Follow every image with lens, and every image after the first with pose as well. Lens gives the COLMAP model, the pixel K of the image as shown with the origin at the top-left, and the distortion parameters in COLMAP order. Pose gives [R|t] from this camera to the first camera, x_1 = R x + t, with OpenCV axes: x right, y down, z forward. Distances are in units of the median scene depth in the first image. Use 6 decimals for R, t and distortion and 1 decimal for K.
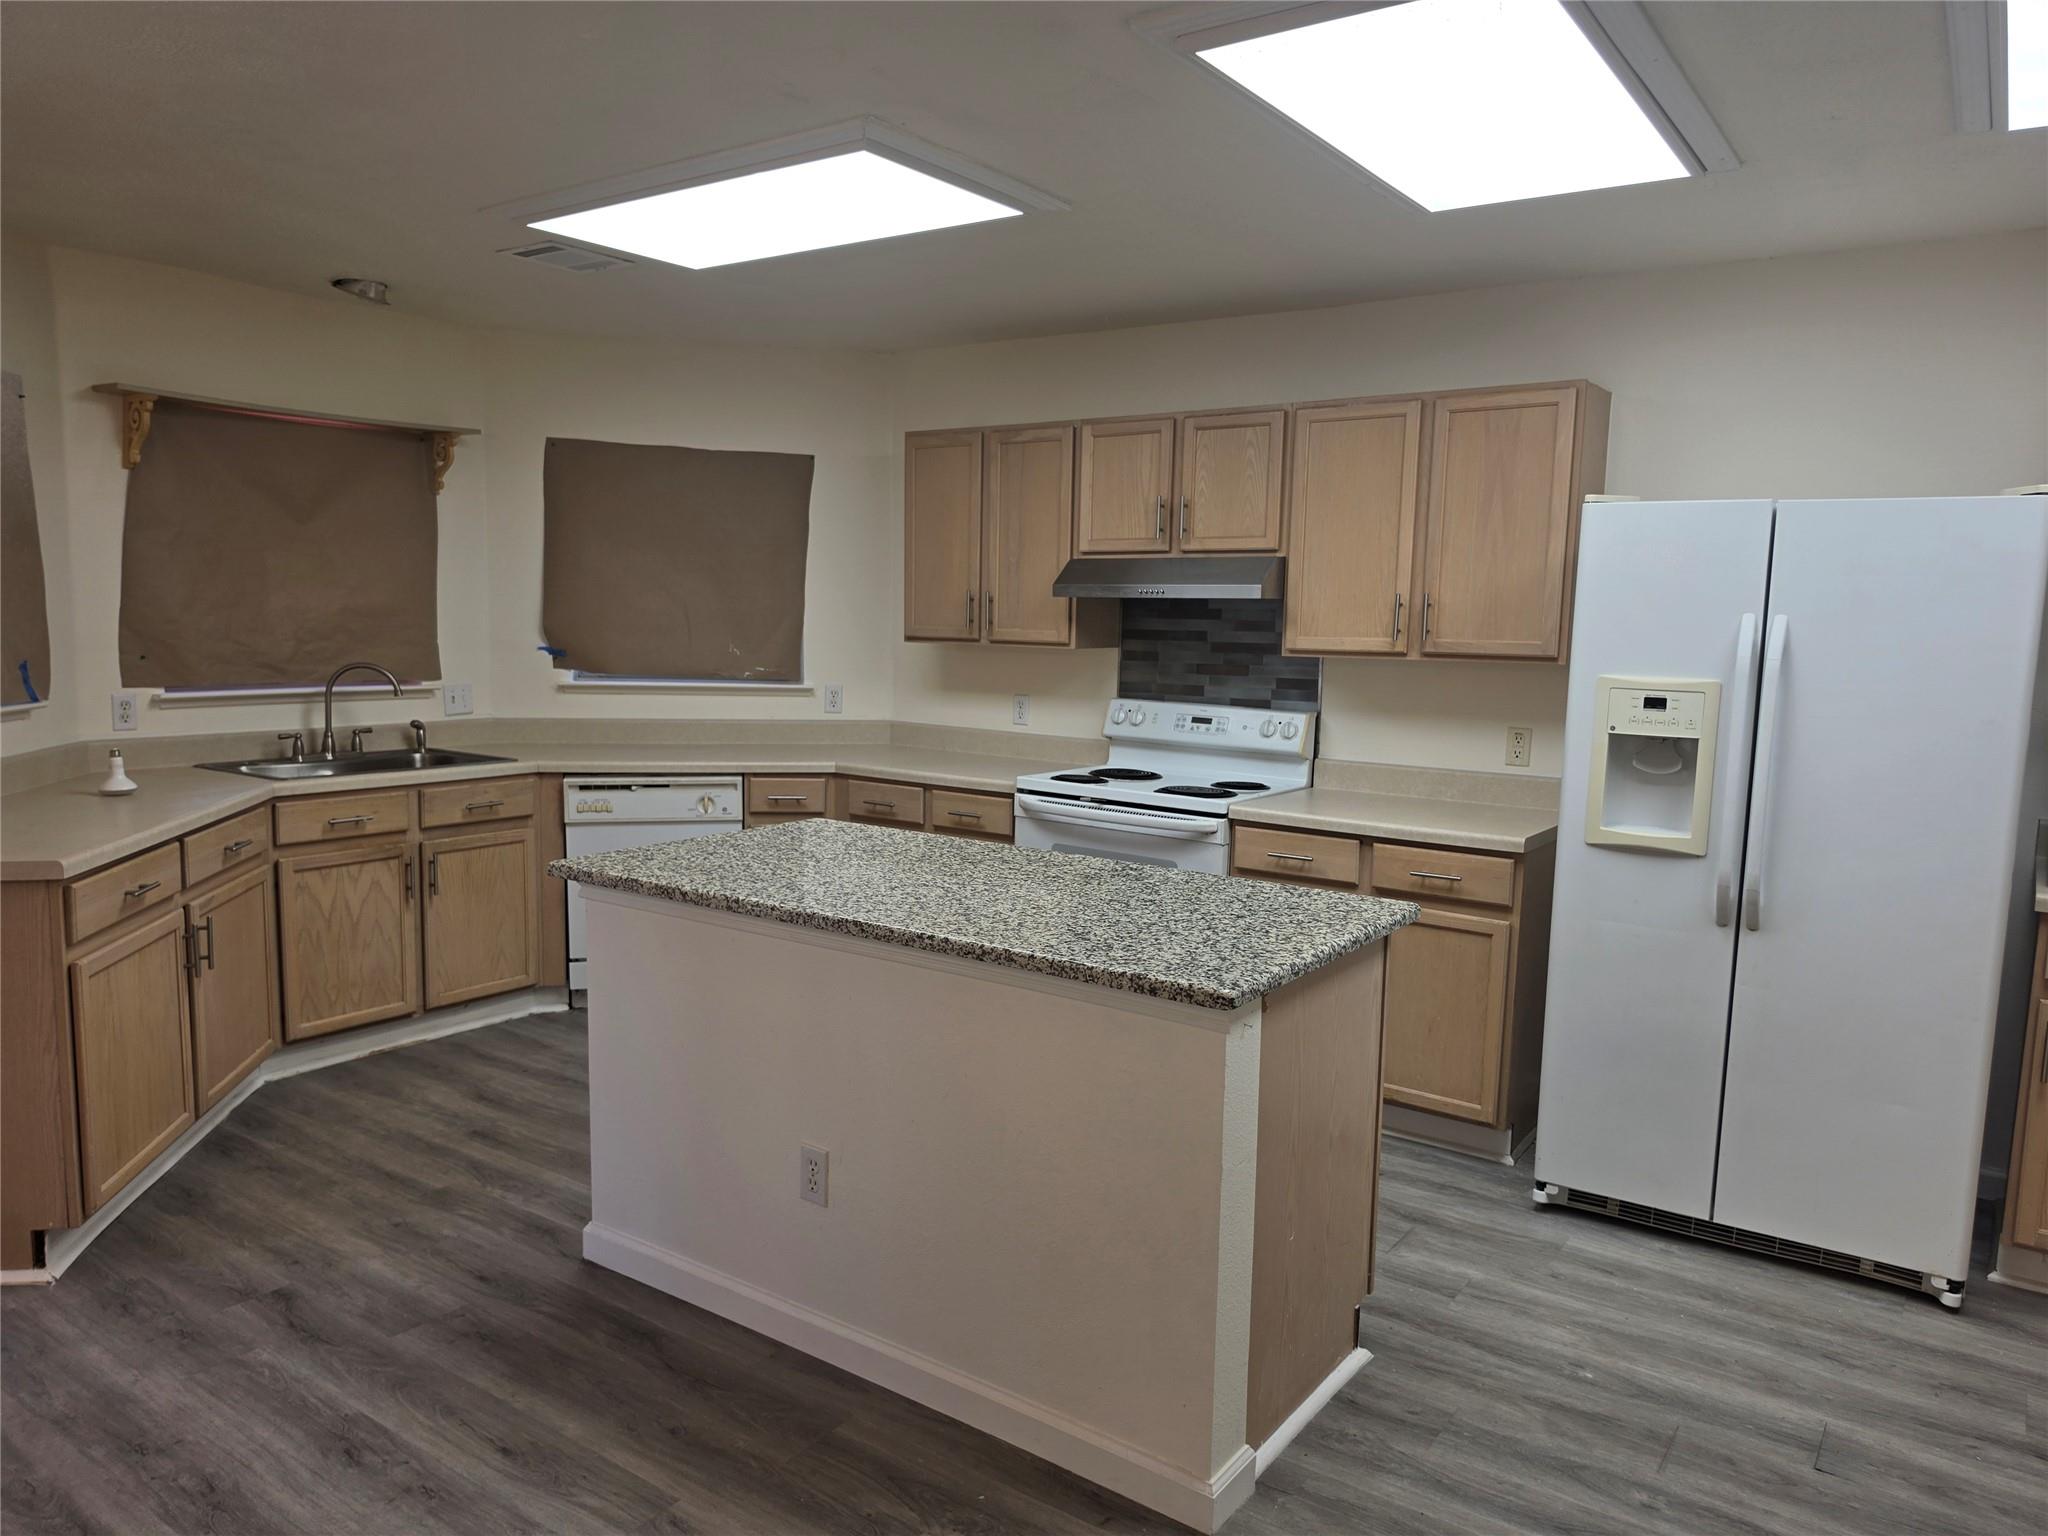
lens RADIAL K [[1420.3, 0, 1013.9], [0, 1420.3, 777.2], [0, 0, 1]] dist [0.023838, -0.027859]
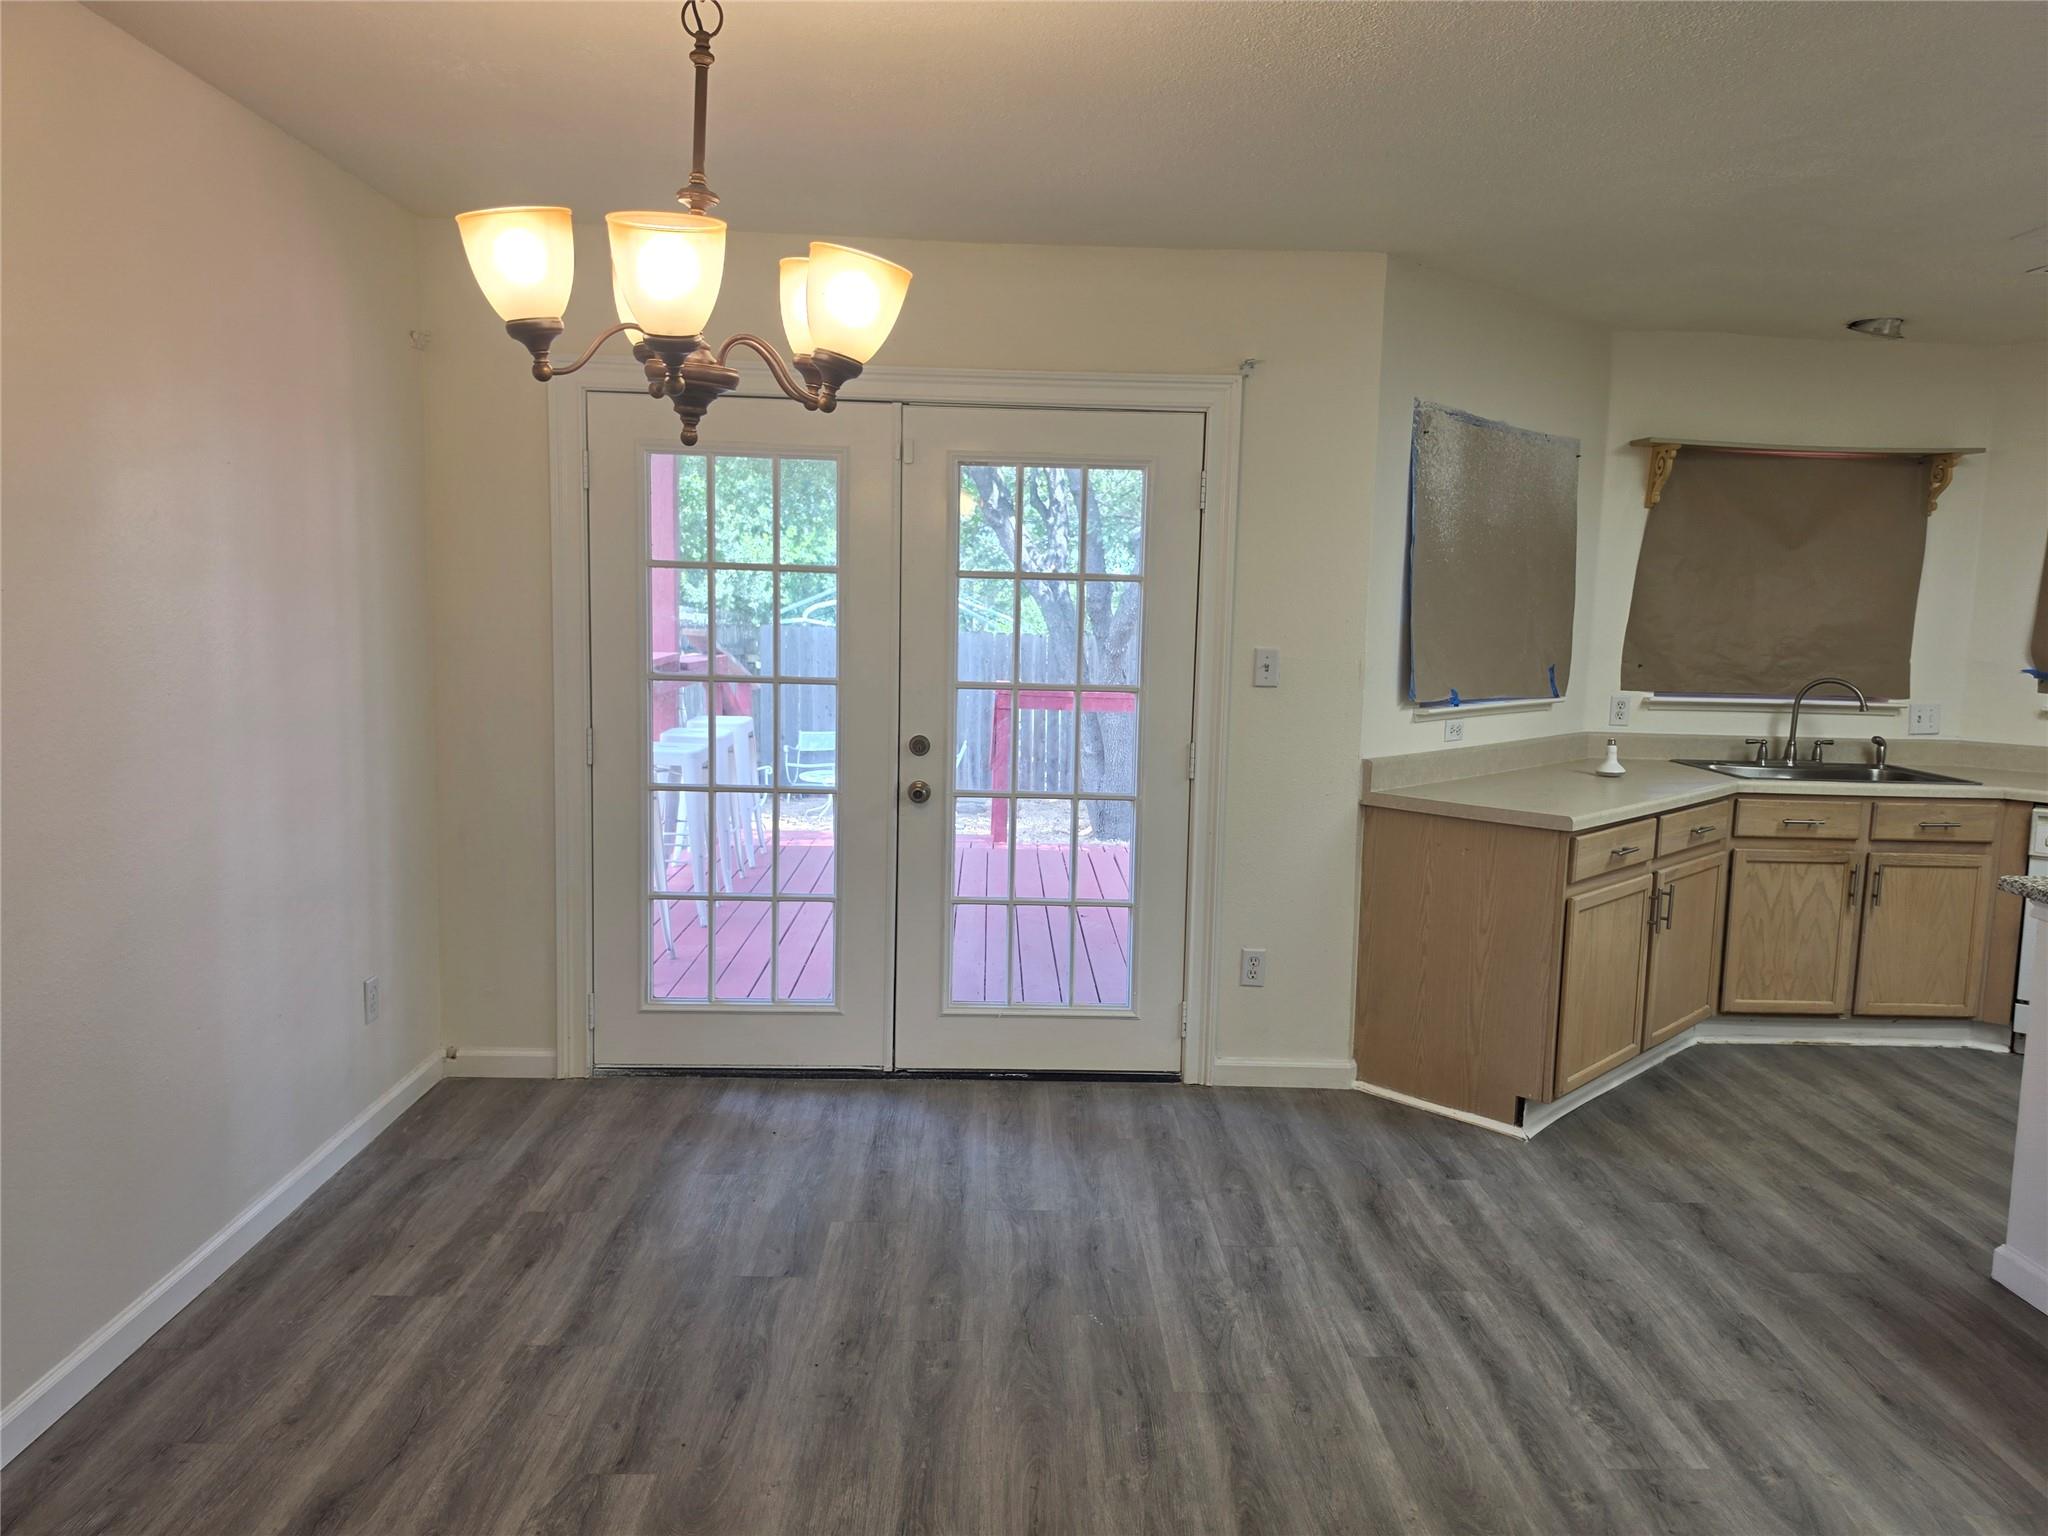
lens RADIAL K [[1420.3, 0, 1063.1], [0, 1420.3, 745.9], [0, 0, 1]] dist [0.023838, -0.027859]
pose [[0.607187, 0.085559, -0.789939, 0.045746], [-0.116598, 0.993017, 0.017931, 0.019791], [0.785957, 0.081218, 0.612923, -0.114280]]
